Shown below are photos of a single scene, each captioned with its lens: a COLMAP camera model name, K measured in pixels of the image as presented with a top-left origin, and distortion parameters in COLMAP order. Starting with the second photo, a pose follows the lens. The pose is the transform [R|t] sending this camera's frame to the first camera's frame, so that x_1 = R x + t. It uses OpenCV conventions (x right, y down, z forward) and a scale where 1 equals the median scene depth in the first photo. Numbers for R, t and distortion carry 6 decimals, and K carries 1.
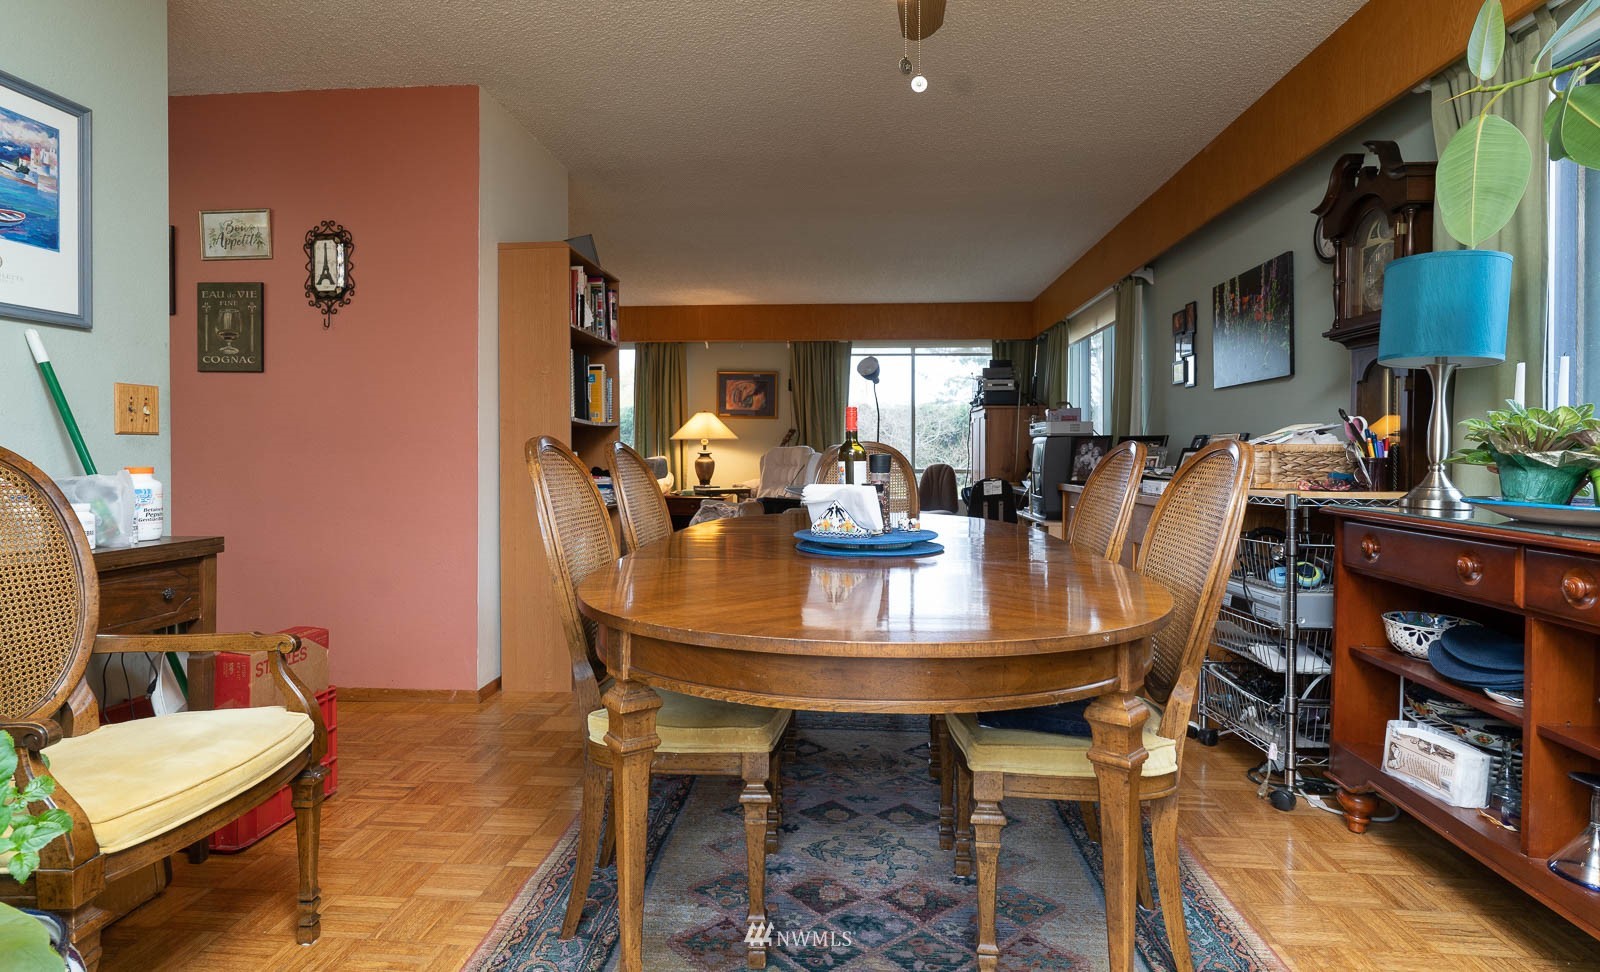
lens RADIAL K [[820.0, 0, 799.1], [0, 820.0, 476.1], [0, 0, 1]] dist [0.000024, 0.000130]
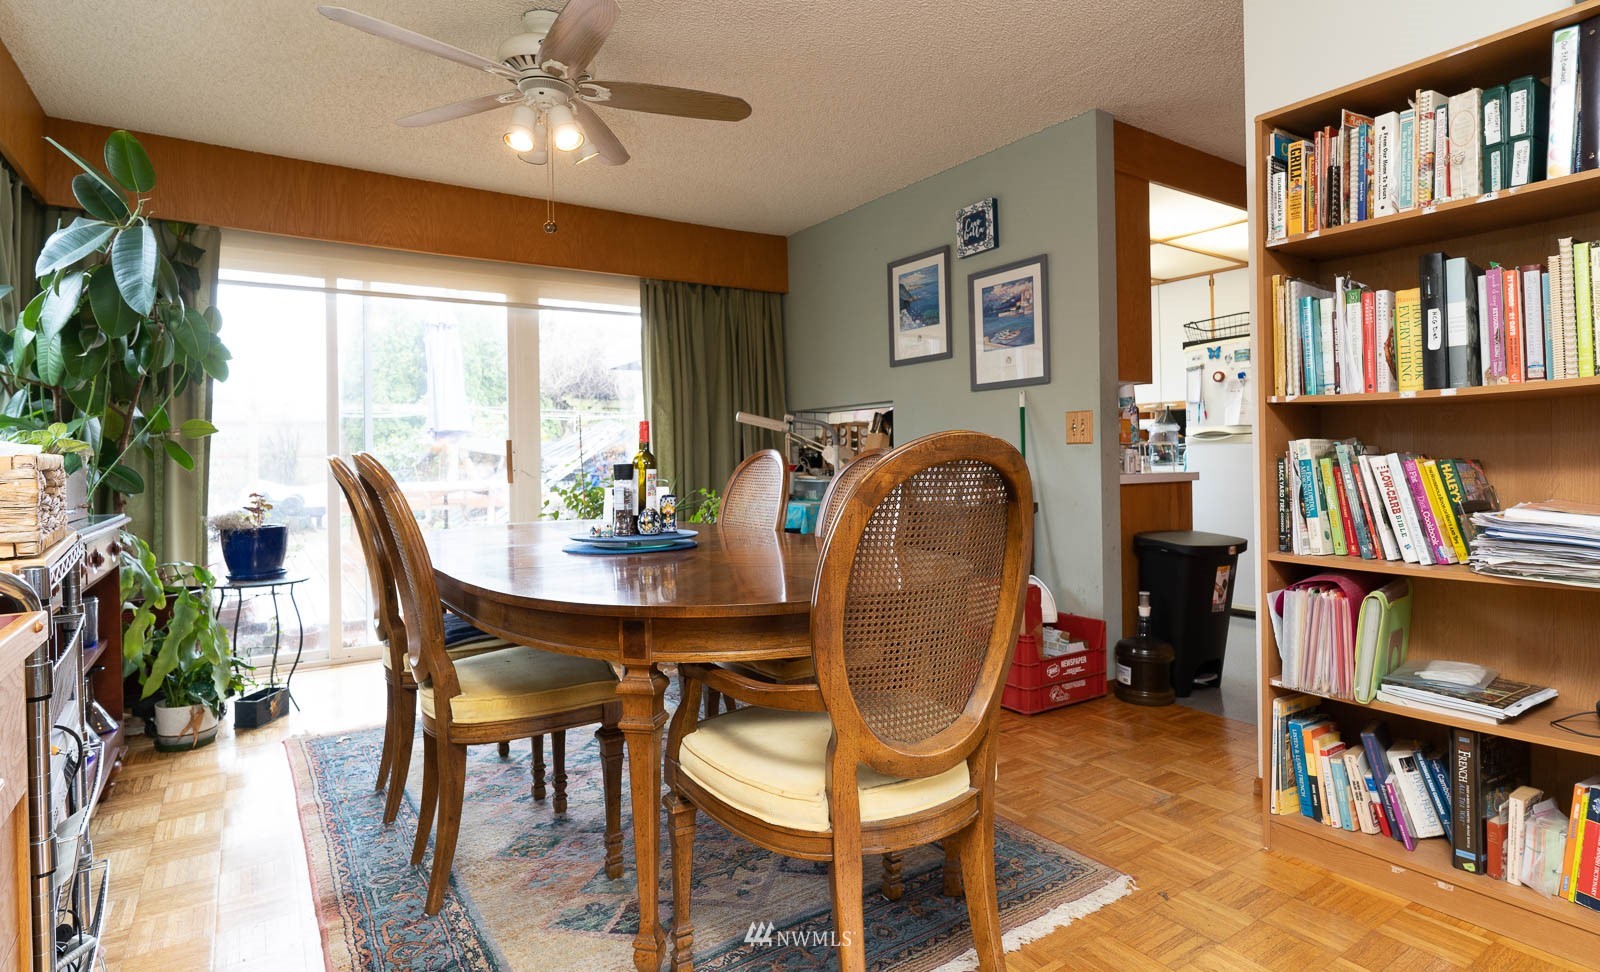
lens RADIAL K [[820.0, 0, 800.0], [0, 820.0, 480.0], [0, 0, 1]] dist [0.000024, 0.000130]
pose [[-0.782864, 0.014366, -0.622027, 0.305067], [-0.013053, 0.999134, 0.039504, -0.020032], [0.622056, 0.039046, -0.781999, 1.040271]]
